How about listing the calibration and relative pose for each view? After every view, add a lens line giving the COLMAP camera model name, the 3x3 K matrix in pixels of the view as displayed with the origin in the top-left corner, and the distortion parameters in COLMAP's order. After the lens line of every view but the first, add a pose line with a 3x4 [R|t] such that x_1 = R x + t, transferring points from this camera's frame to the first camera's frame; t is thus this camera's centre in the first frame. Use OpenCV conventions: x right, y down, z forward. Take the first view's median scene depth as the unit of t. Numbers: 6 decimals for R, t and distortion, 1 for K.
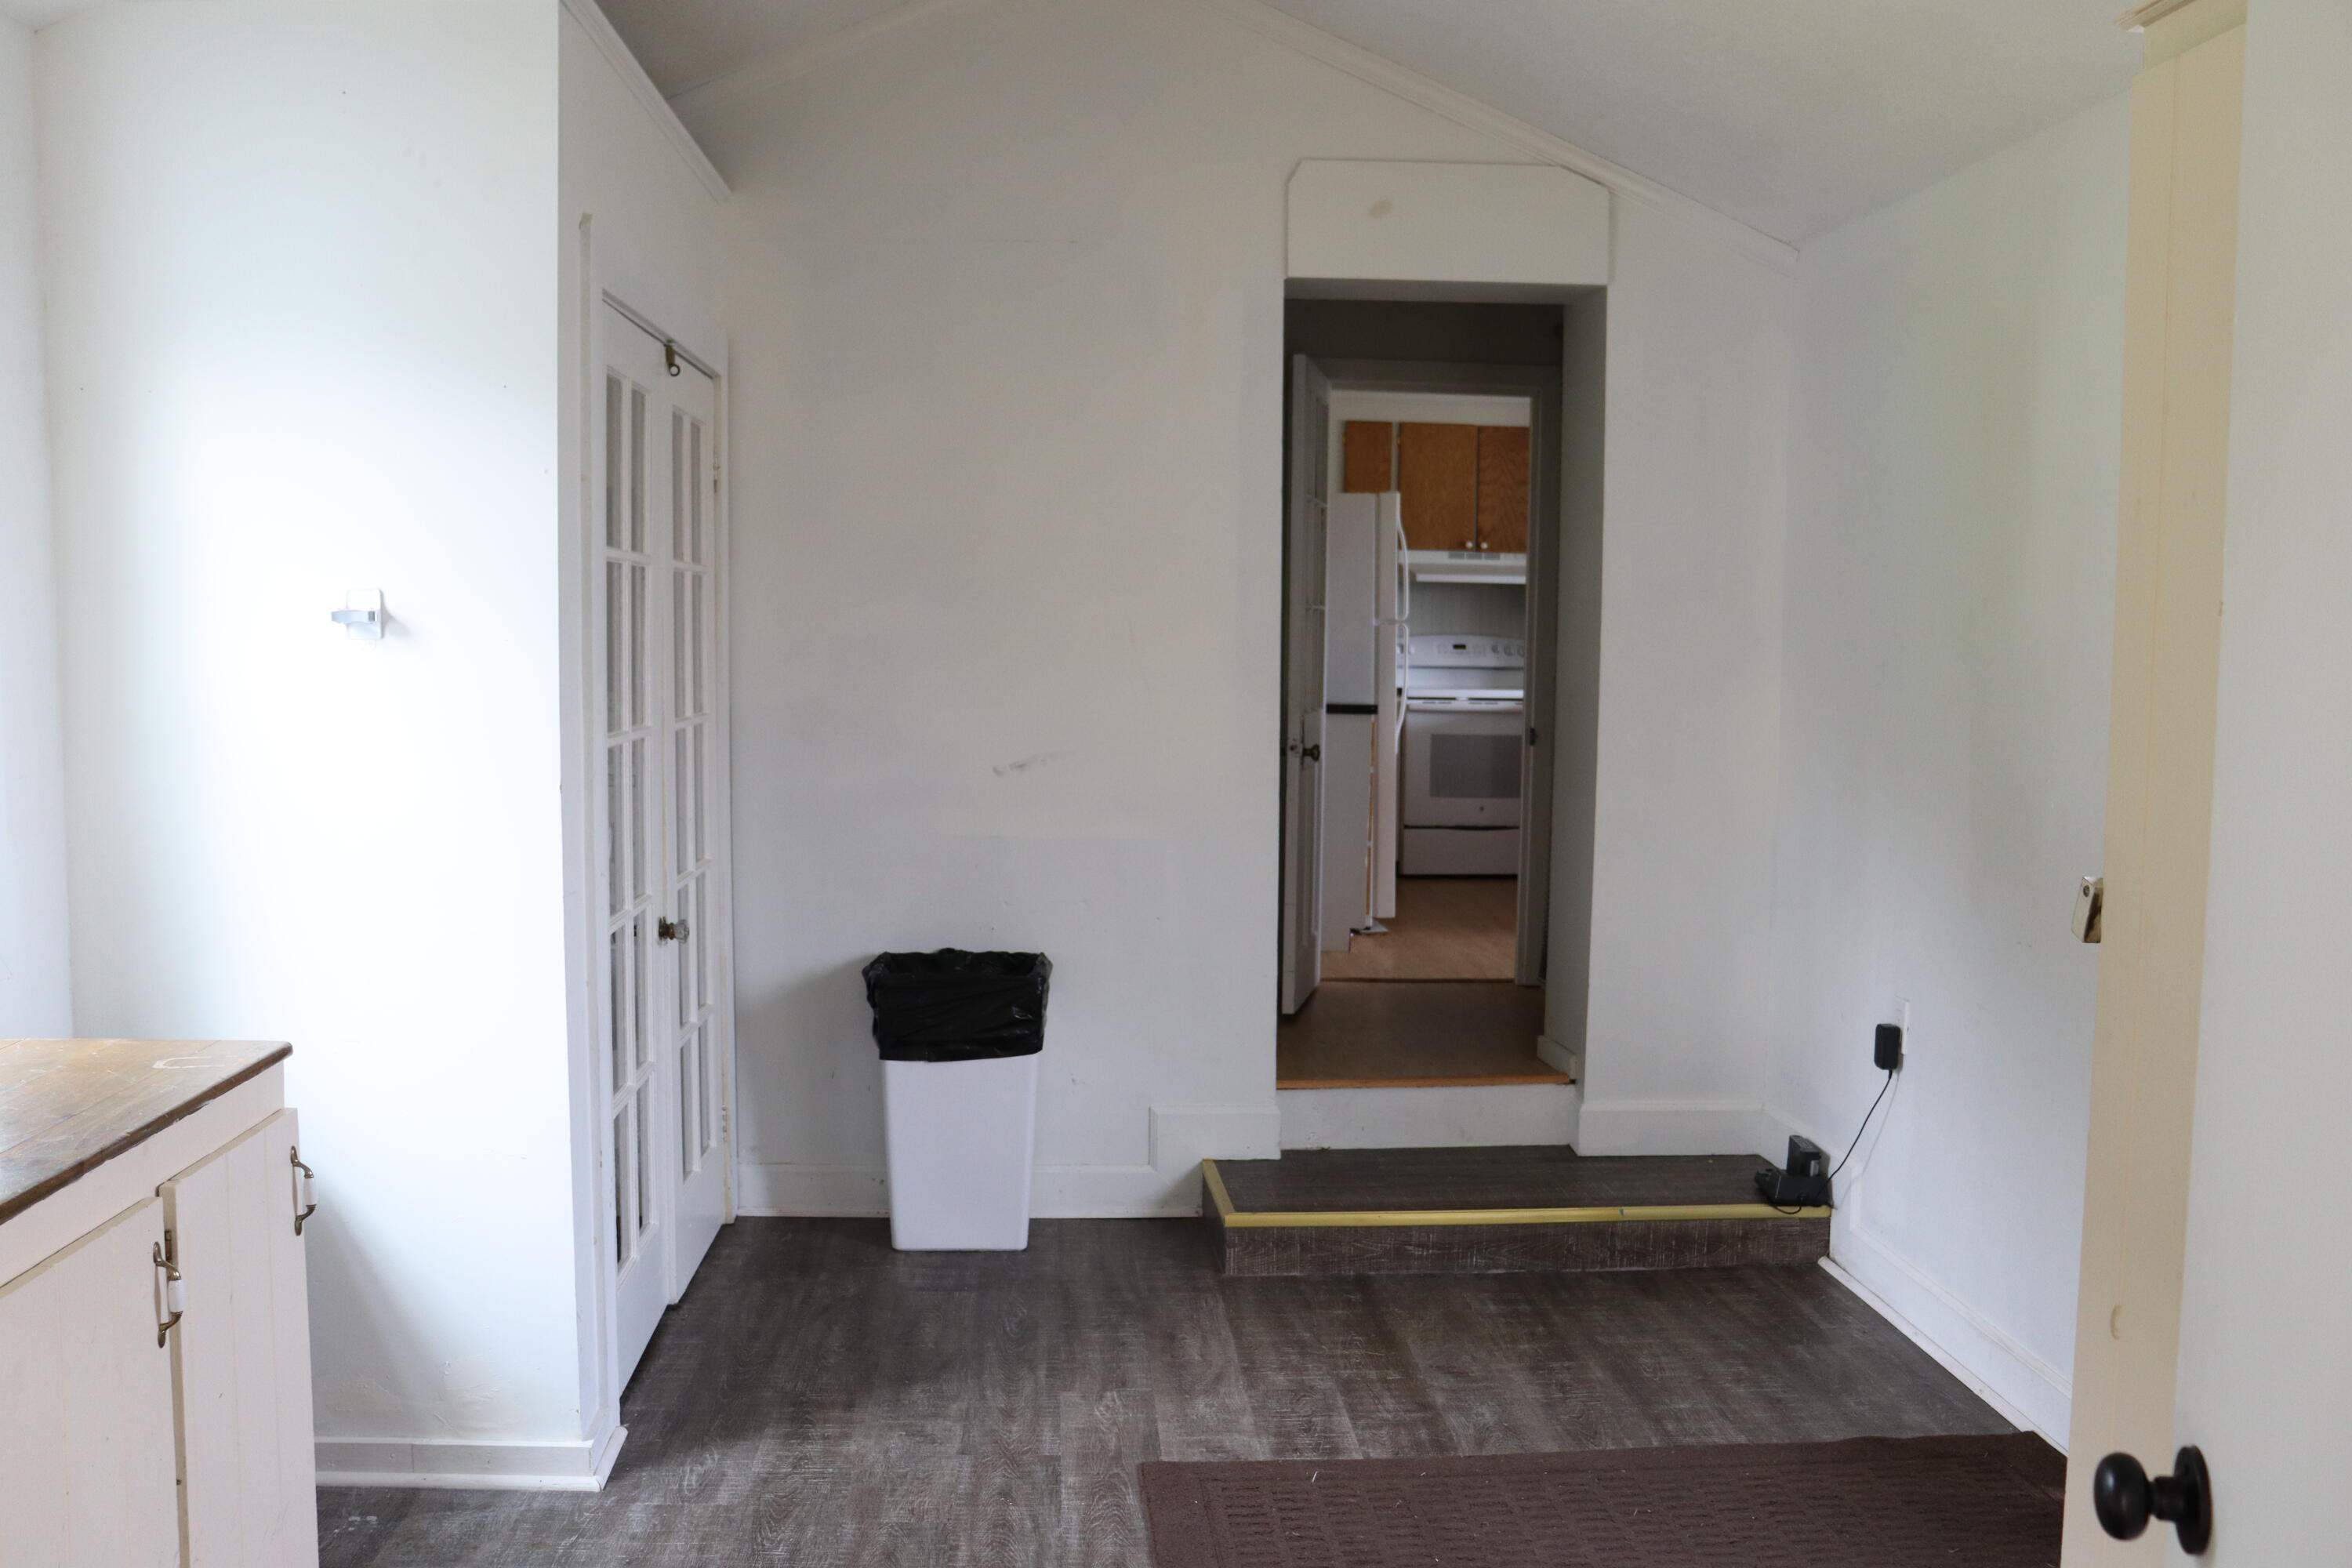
lens RADIAL K [[2116.3, 0, 1176.0], [0, 2116.3, 784.0], [0, 0, 1]] dist [-0.156115, 0.173289]
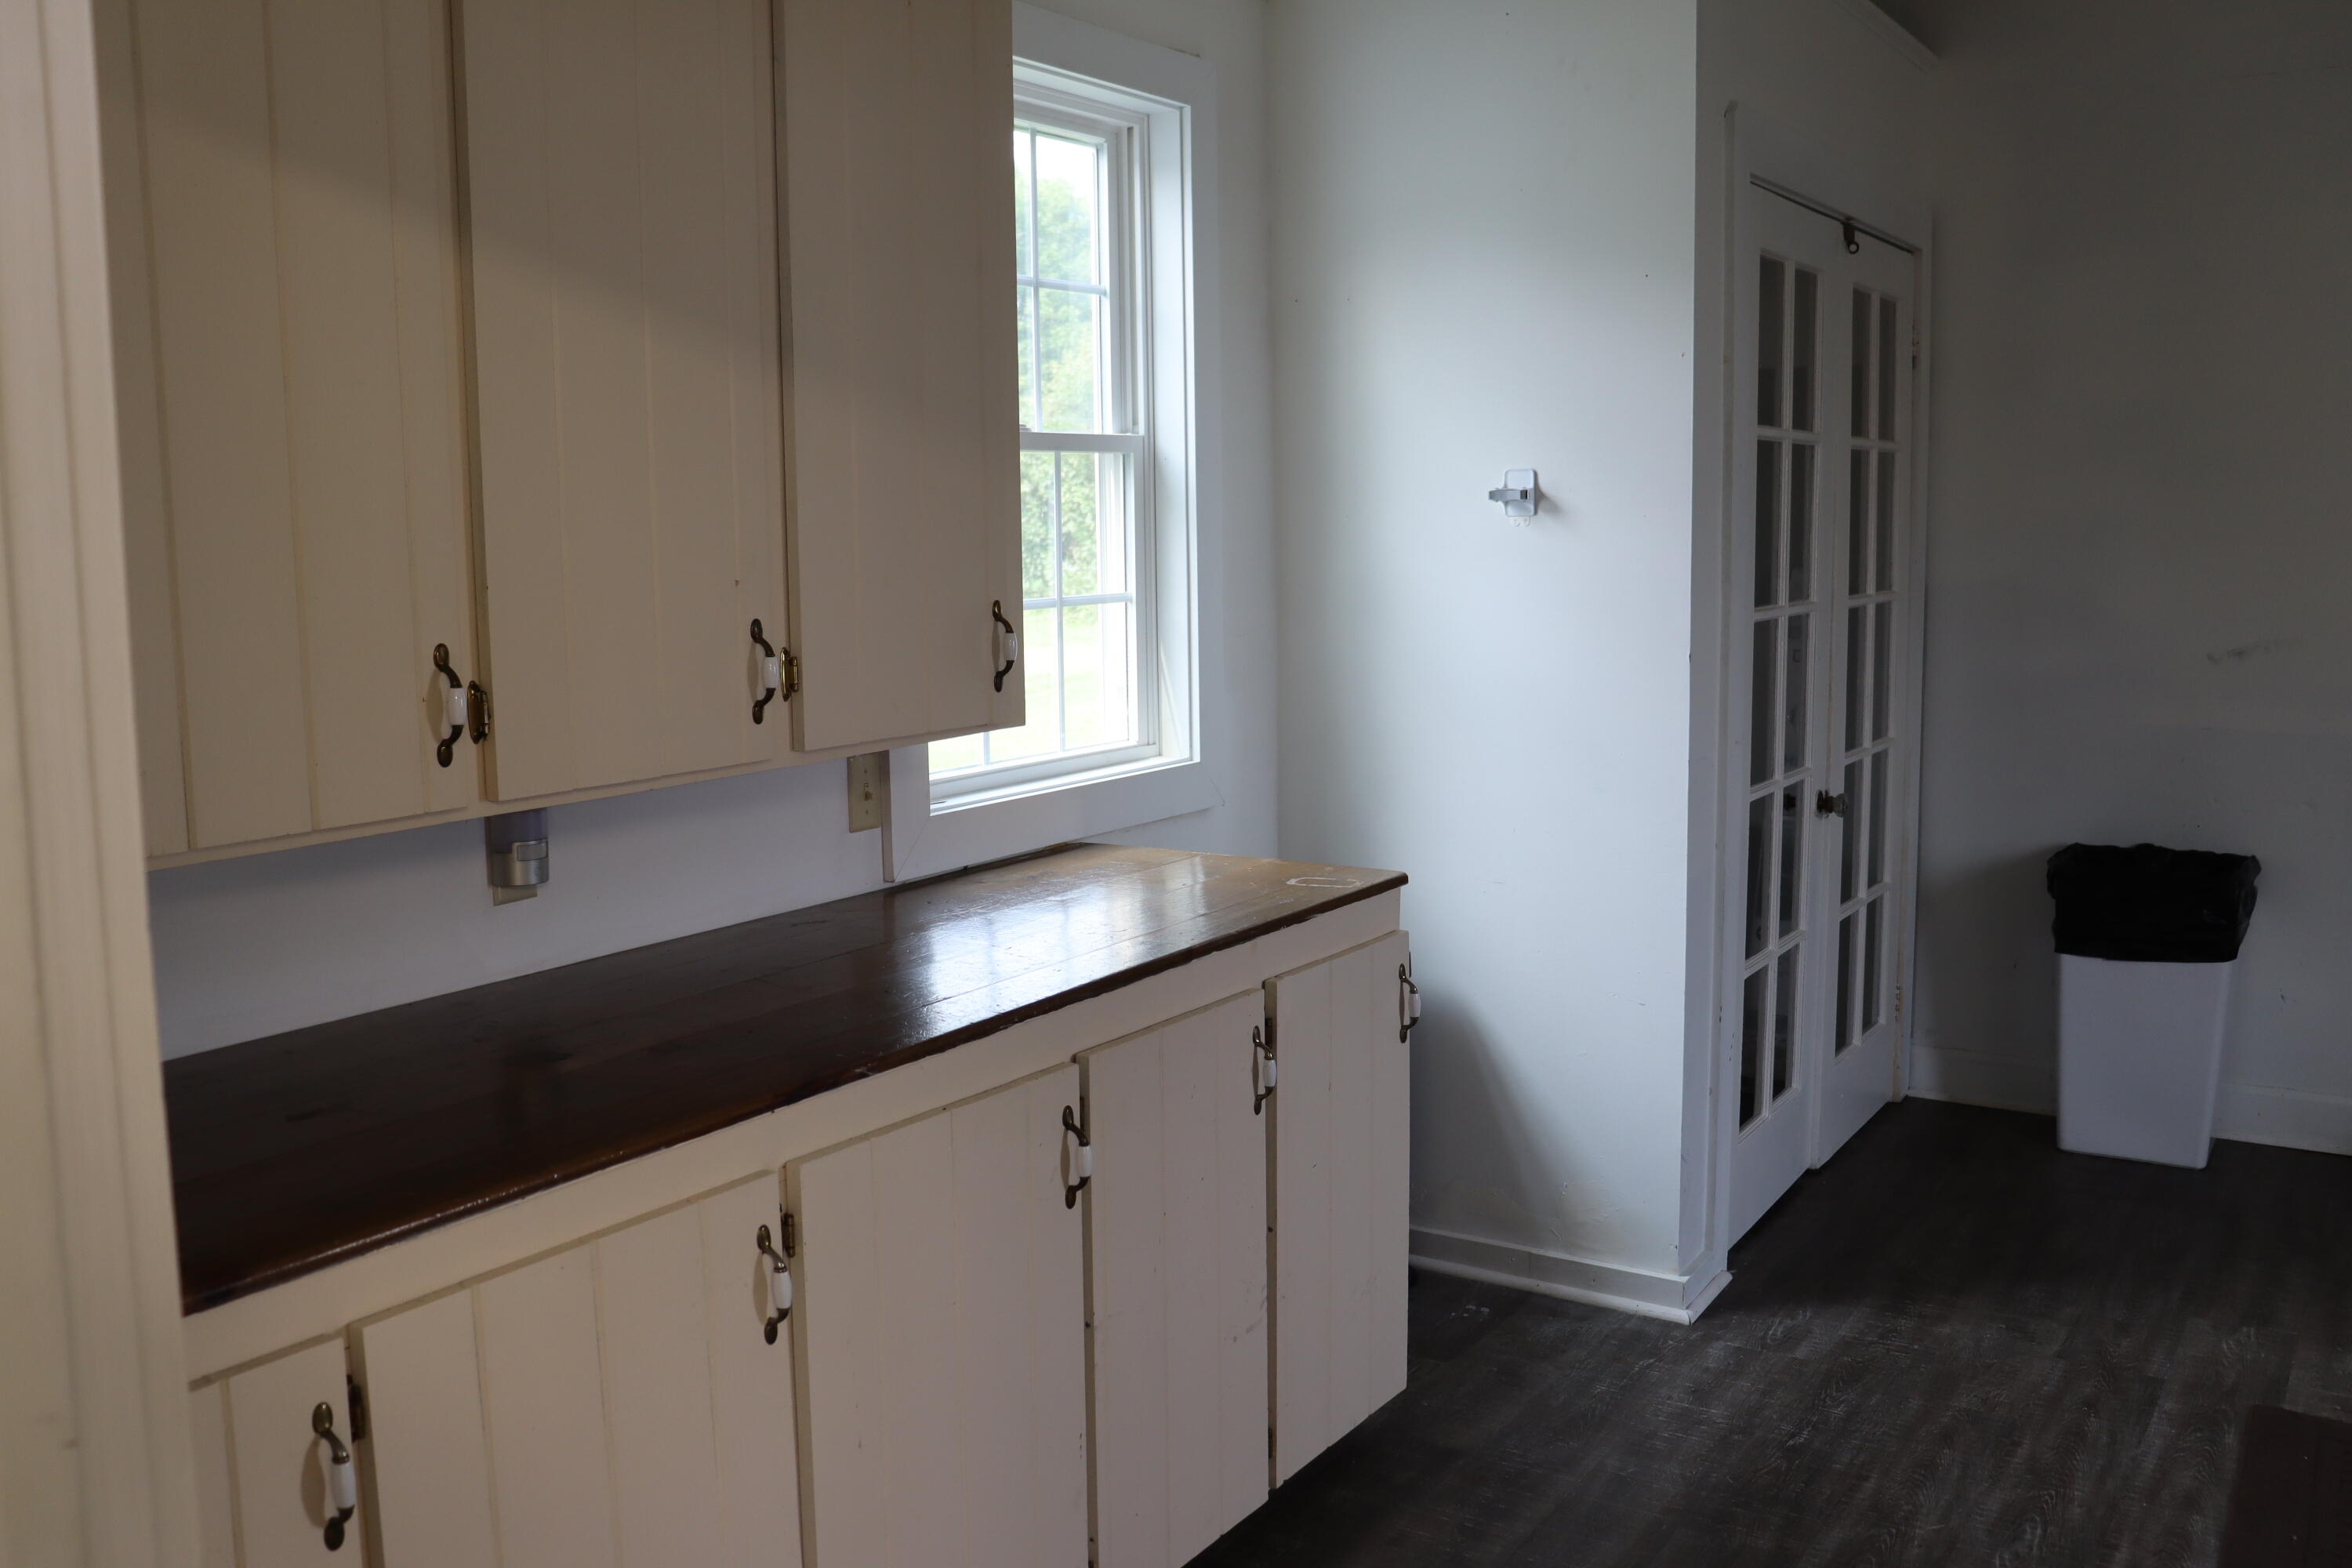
lens RADIAL K [[2116.3, 0, 1176.0], [0, 2116.3, 784.0], [0, 0, 1]] dist [-0.156115, 0.173289]
pose [[0.810296, 0.057845, -0.583159, 0.107357], [-0.025776, 0.997671, 0.063145, 0.005245], [0.585453, -0.036135, 0.809900, -0.006369]]
